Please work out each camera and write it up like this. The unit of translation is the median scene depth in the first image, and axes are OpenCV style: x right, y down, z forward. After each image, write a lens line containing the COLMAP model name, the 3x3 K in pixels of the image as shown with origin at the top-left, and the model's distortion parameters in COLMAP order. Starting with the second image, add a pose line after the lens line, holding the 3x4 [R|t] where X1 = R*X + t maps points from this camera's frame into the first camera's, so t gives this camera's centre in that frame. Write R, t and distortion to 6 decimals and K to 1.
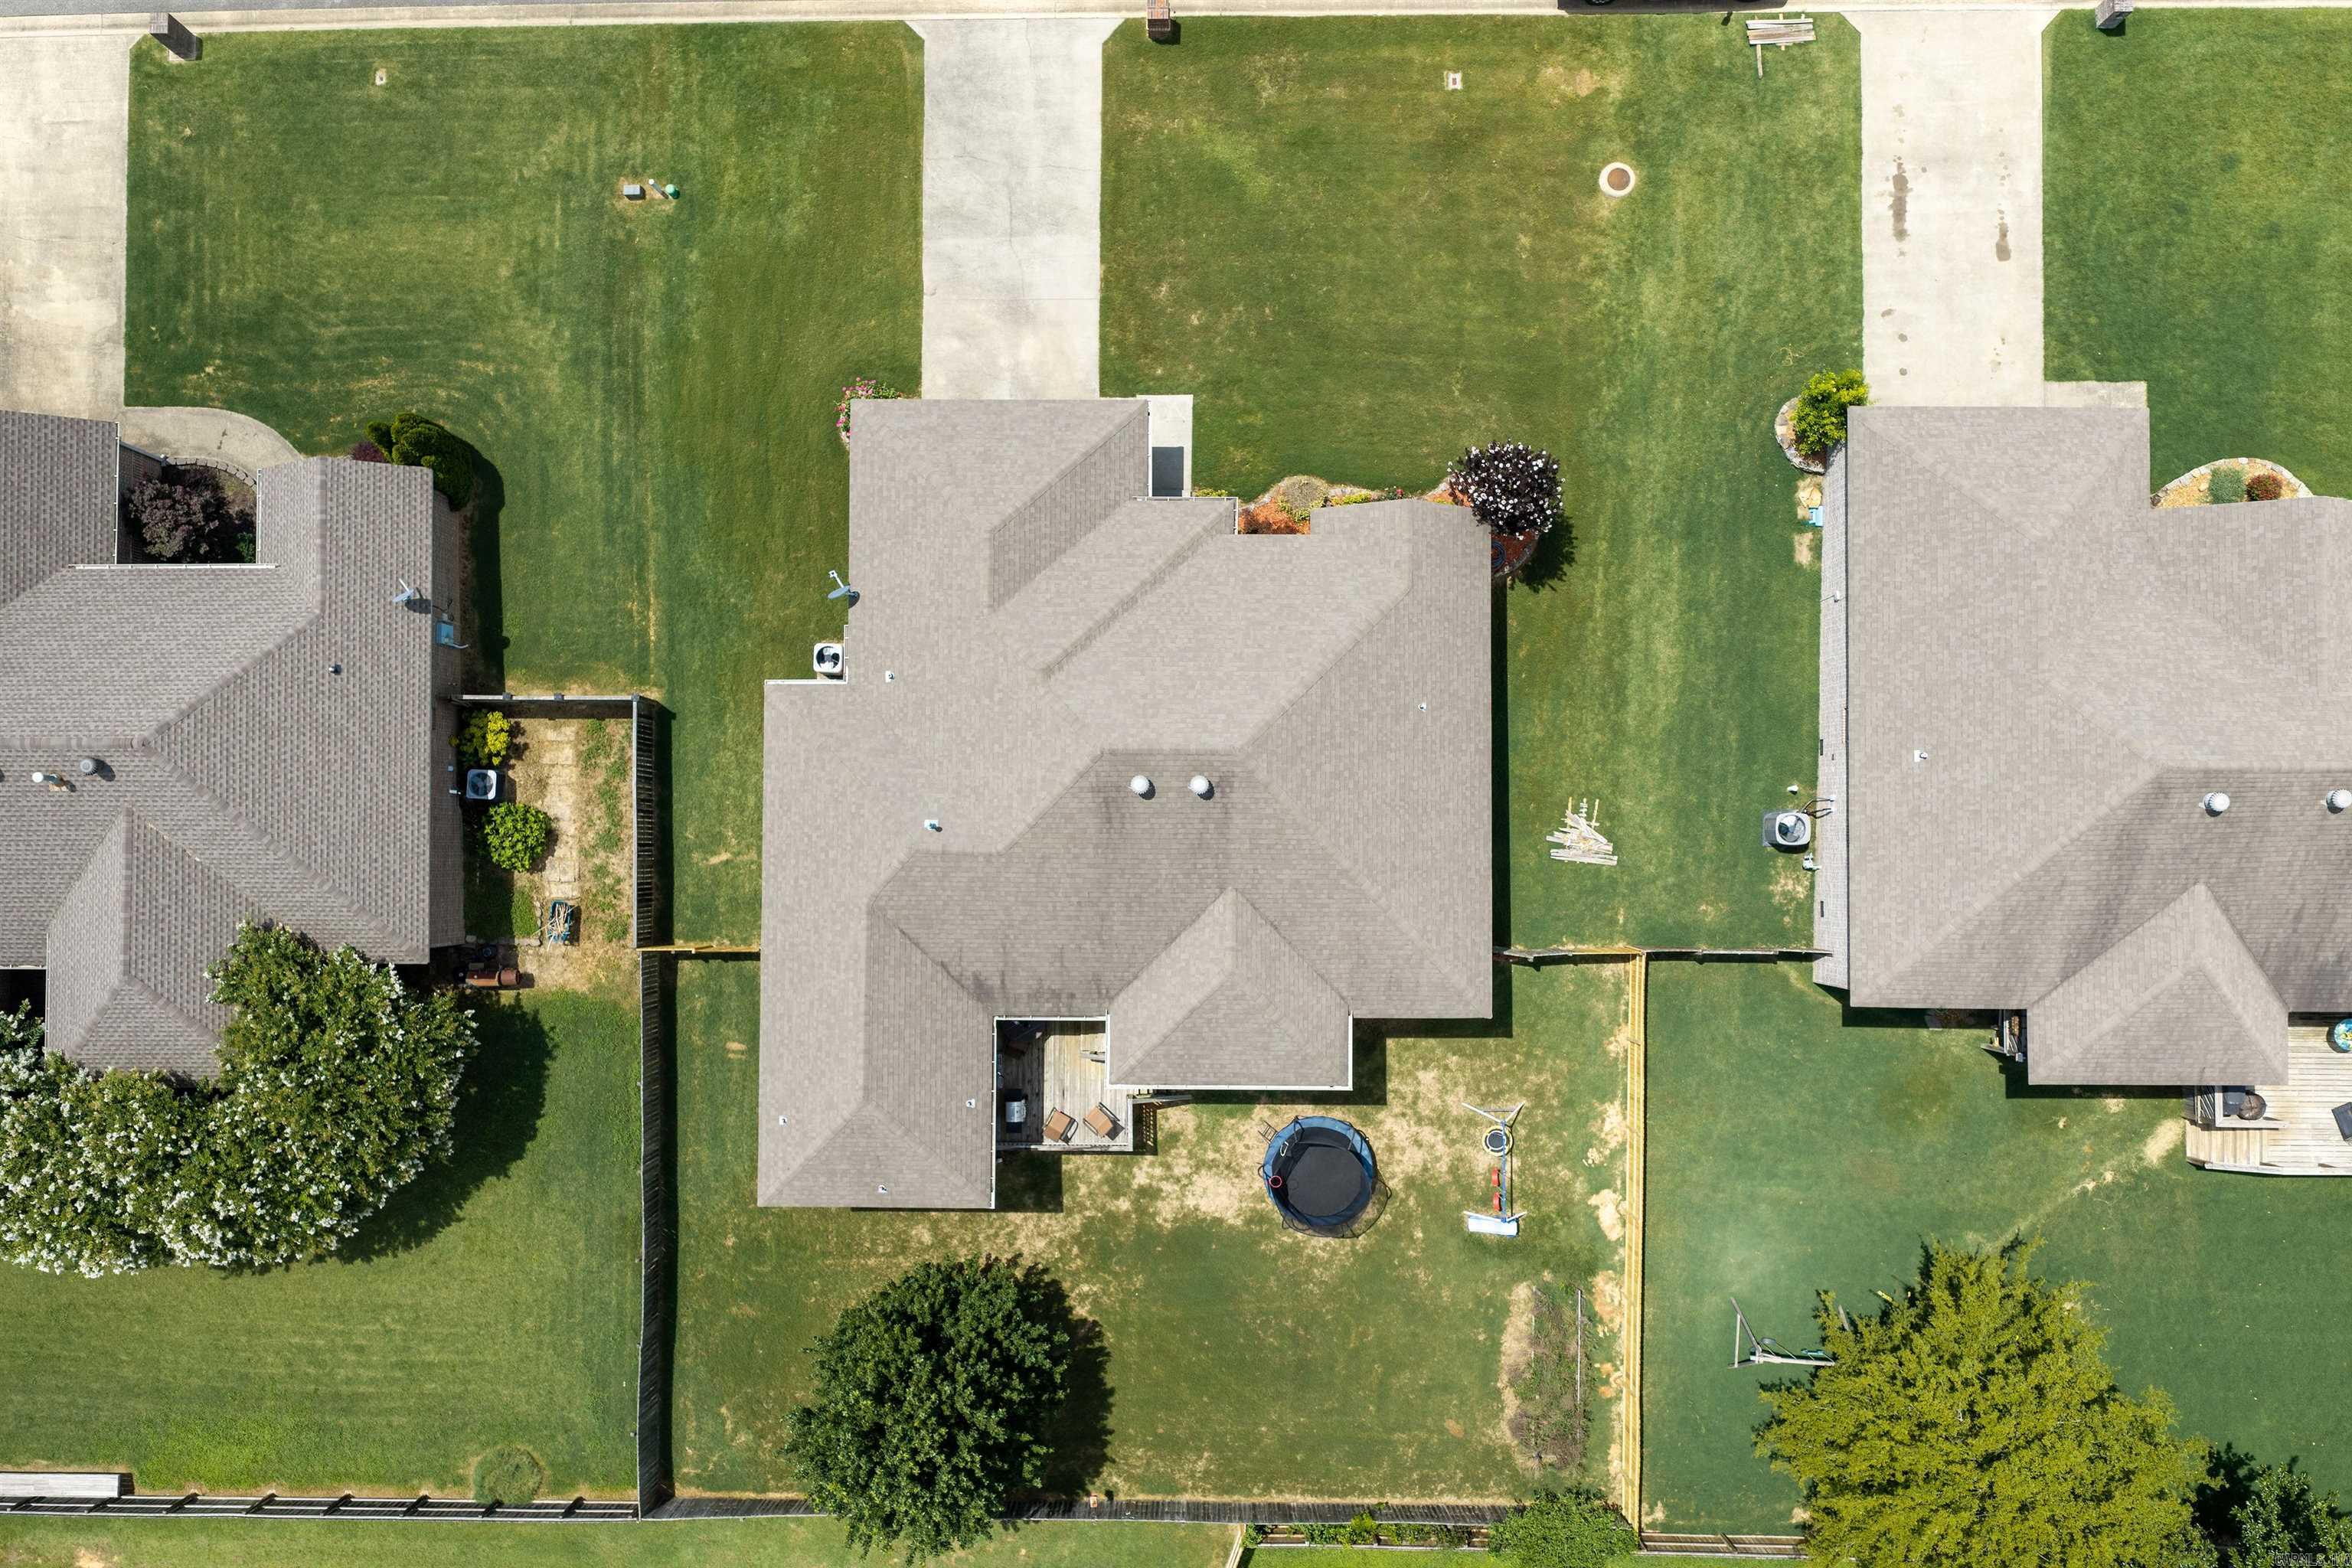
lens RADIAL K [[1877.9, 0, 1176.0], [0, 1877.9, 784.0], [0, 0, 1]] dist [0.007302, -0.002674]
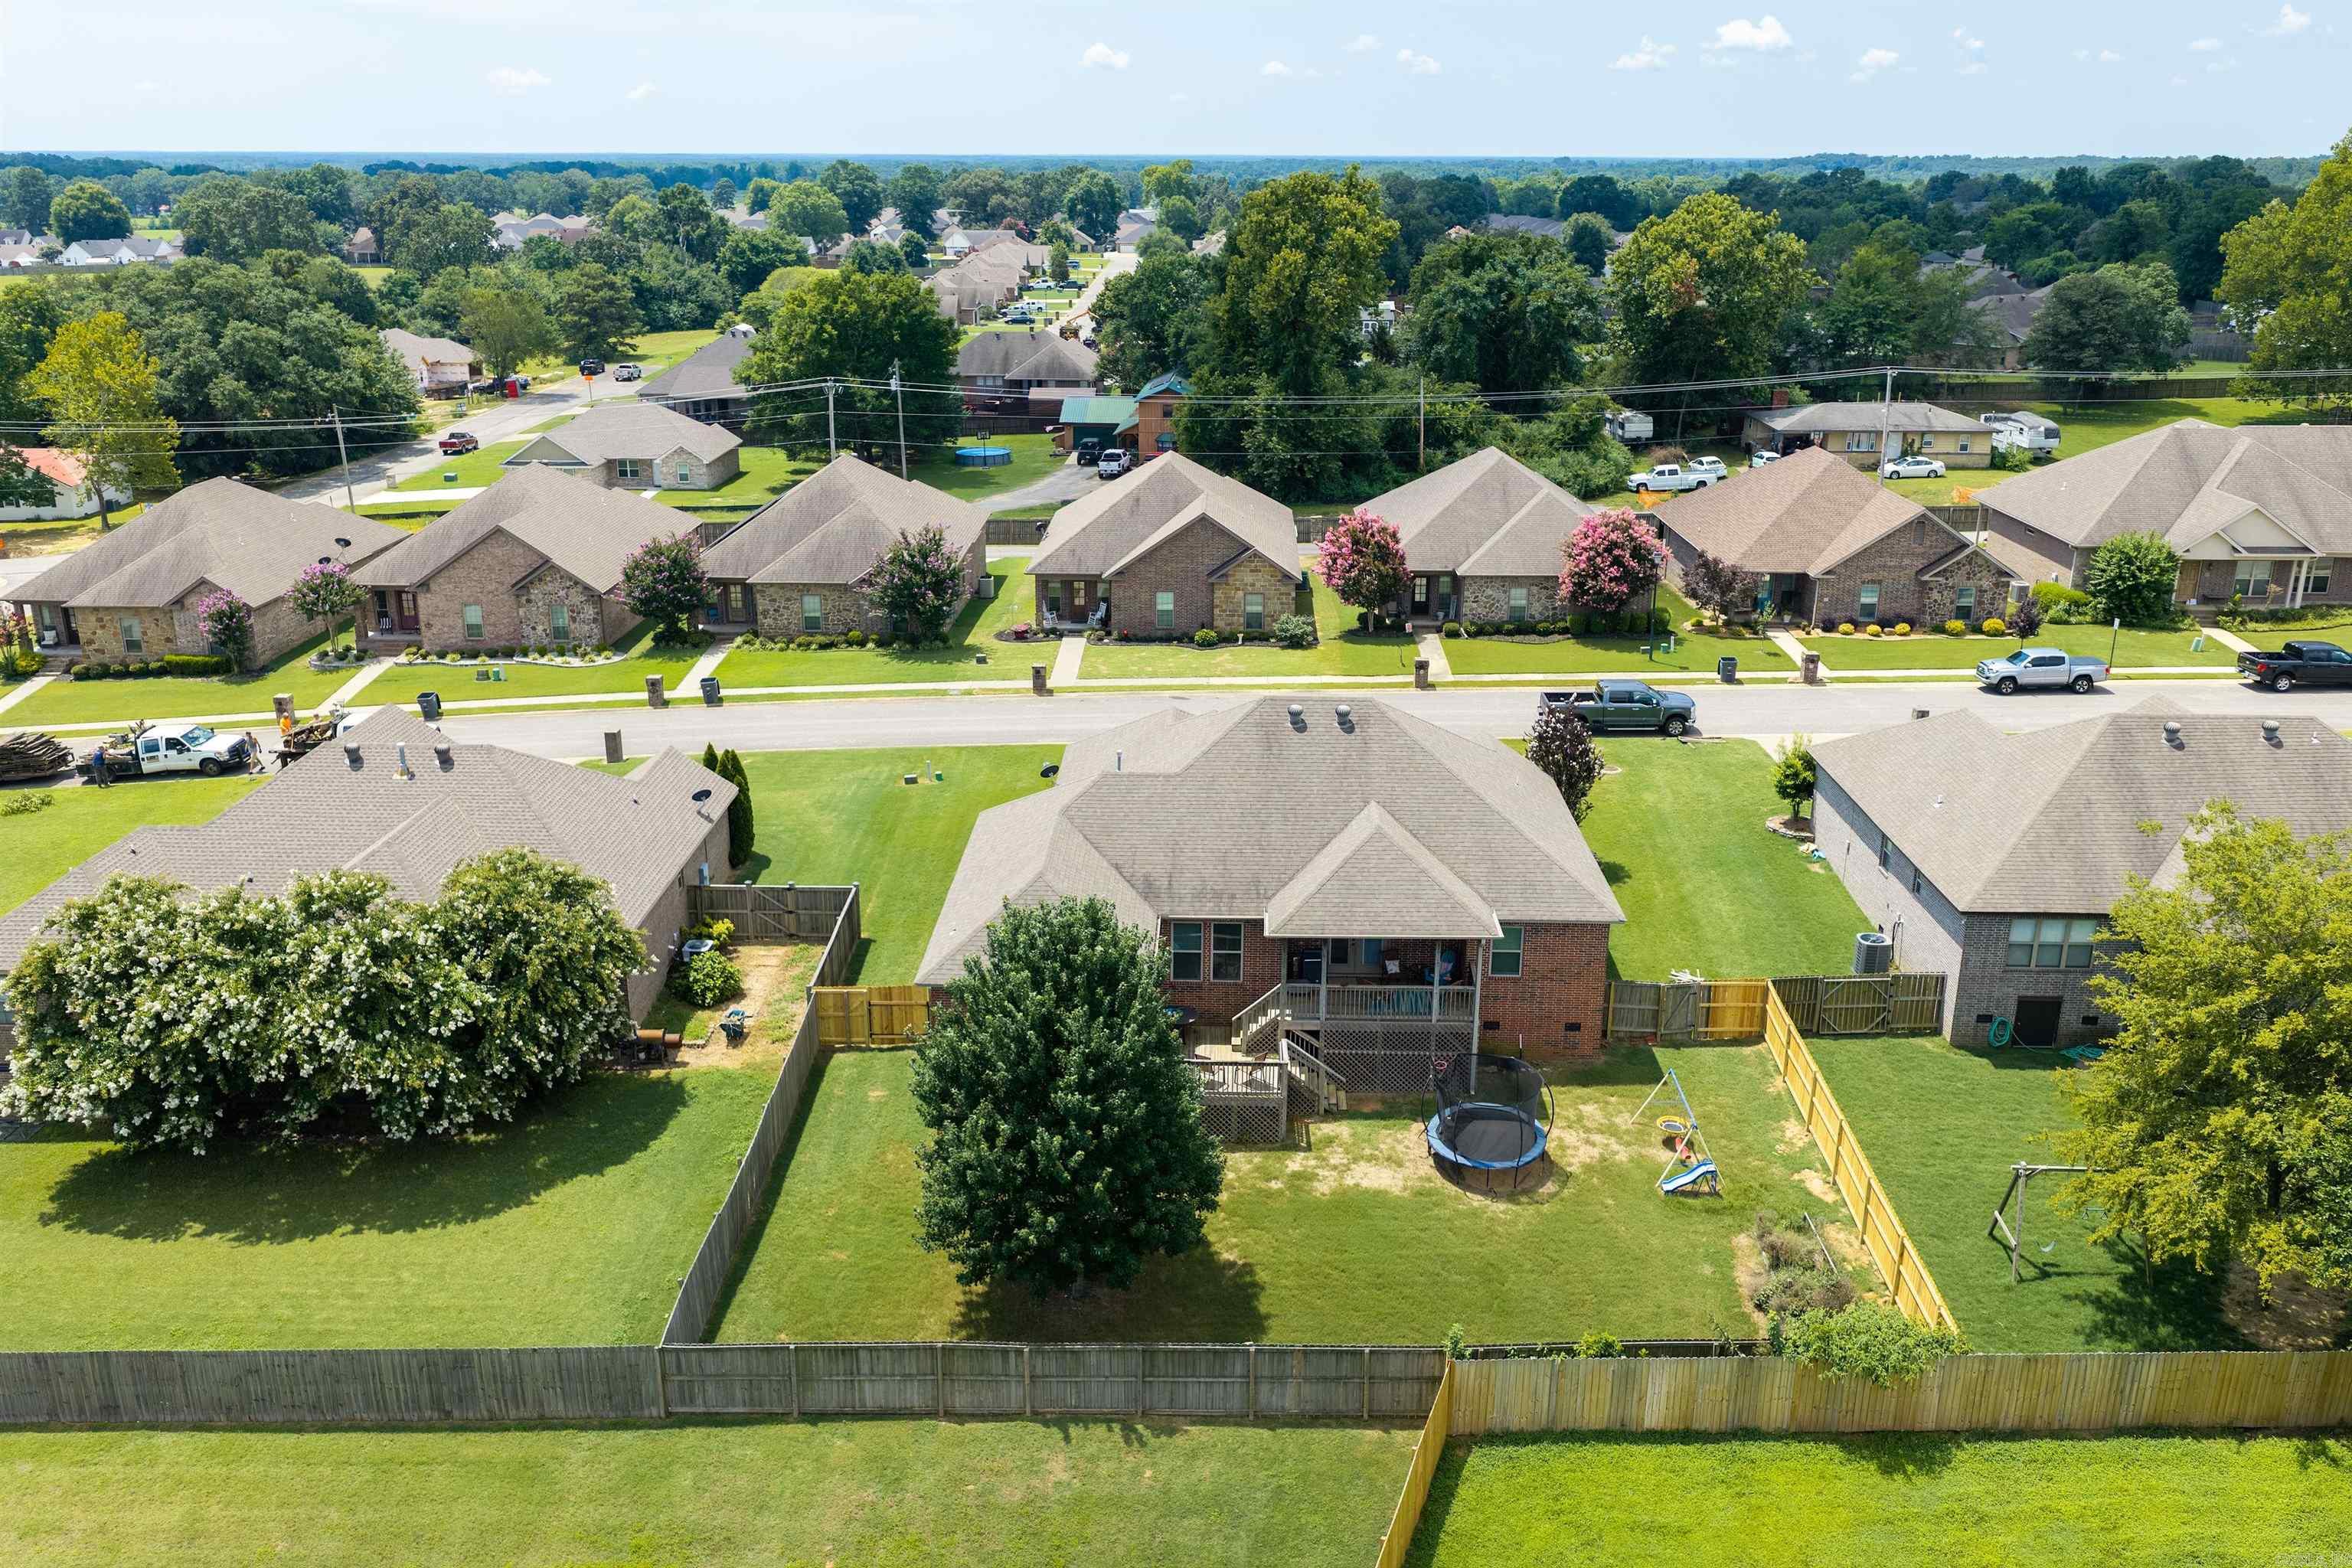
lens RADIAL K [[1877.9, 0, 1176.0], [0, 1877.9, 784.0], [0, 0, 1]] dist [0.007302, -0.002674]
pose [[0.999651, 0.016803, -0.020387, -0.060844], [-0.025203, 0.375123, -0.926632, 0.991232], [-0.007923, 0.926823, 0.375415, 0.483909]]
